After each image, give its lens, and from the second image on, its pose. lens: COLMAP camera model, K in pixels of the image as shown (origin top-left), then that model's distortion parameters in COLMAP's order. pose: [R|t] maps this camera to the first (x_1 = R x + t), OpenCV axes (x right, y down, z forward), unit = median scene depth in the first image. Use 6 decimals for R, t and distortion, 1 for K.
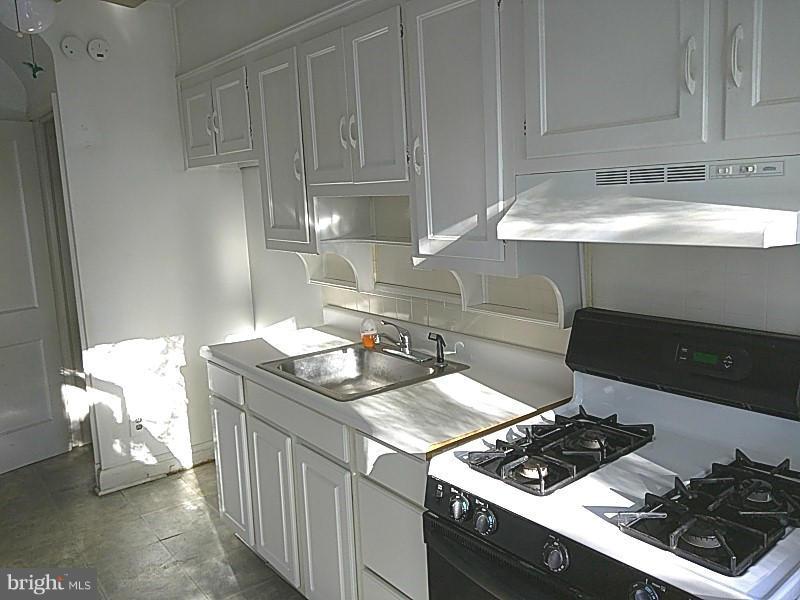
lens RADIAL K [[654.9, 0, 404.3], [0, 654.9, 291.4], [0, 0, 1]] dist [0.073862, -0.114633]
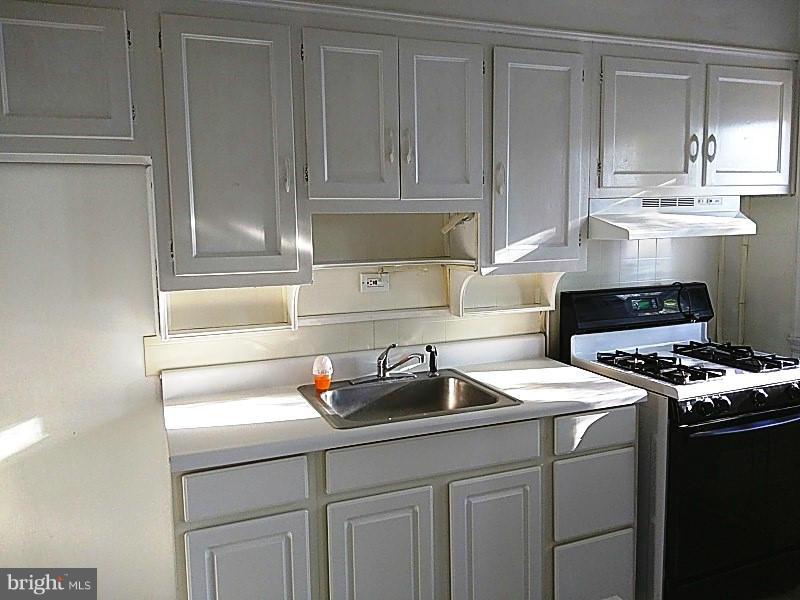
lens RADIAL K [[654.9, 0, 406.6], [0, 654.9, 292.9], [0, 0, 1]] dist [0.073862, -0.114633]
pose [[0.273994, -0.076815, 0.958659, -1.269527], [0.151610, 0.987791, 0.035817, -0.081512], [-0.949706, 0.135529, 0.282295, 0.951433]]
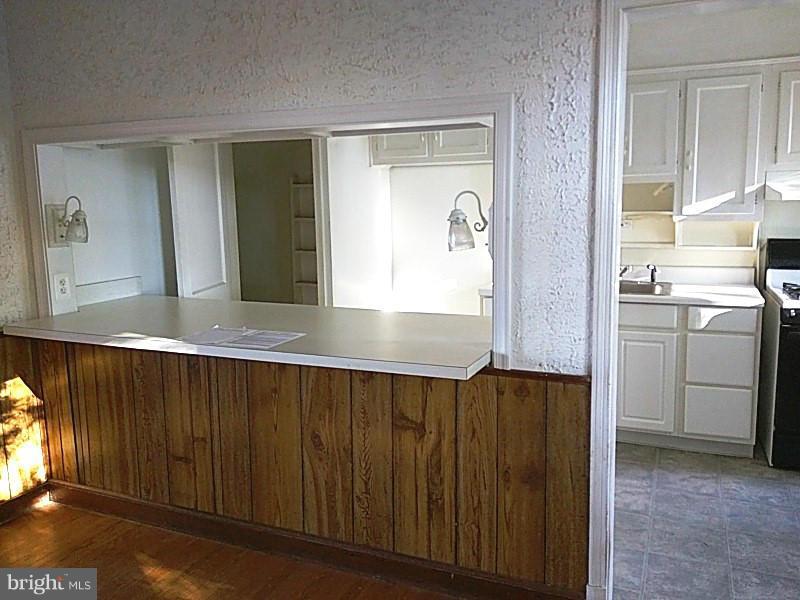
lens RADIAL K [[654.9, 0, 401.3], [0, 654.9, 288.6], [0, 0, 1]] dist [0.073862, -0.114633]
pose [[0.876634, -0.049877, 0.478566, -1.775275], [0.061197, 0.998093, -0.008079, 0.132742], [-0.477251, 0.036369, 0.878014, -0.264629]]
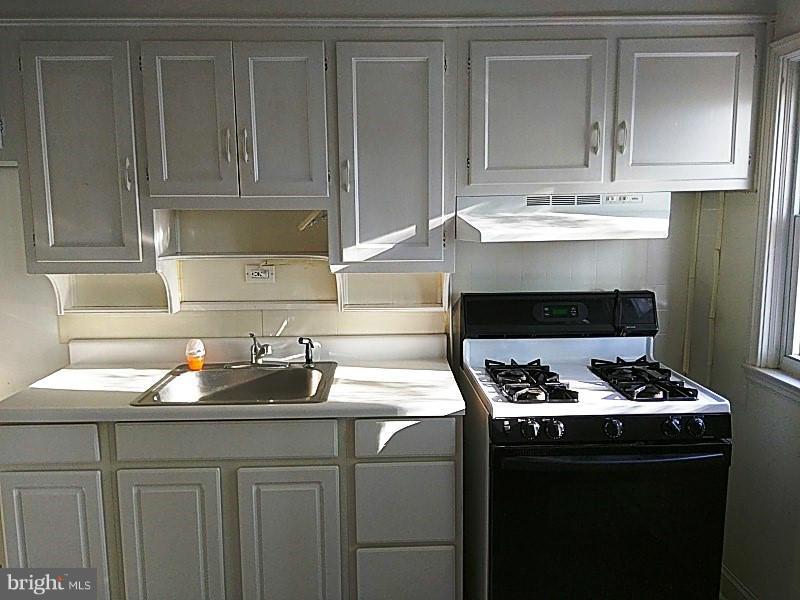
lens RADIAL K [[654.9, 0, 393.9], [0, 654.9, 299.4], [0, 0, 1]] dist [0.073862, -0.114633]
pose [[0.602099, -0.084345, 0.793954, -0.949576], [0.106015, 0.994045, 0.025205, -0.013101], [-0.791352, 0.068995, 0.607456, 0.281766]]
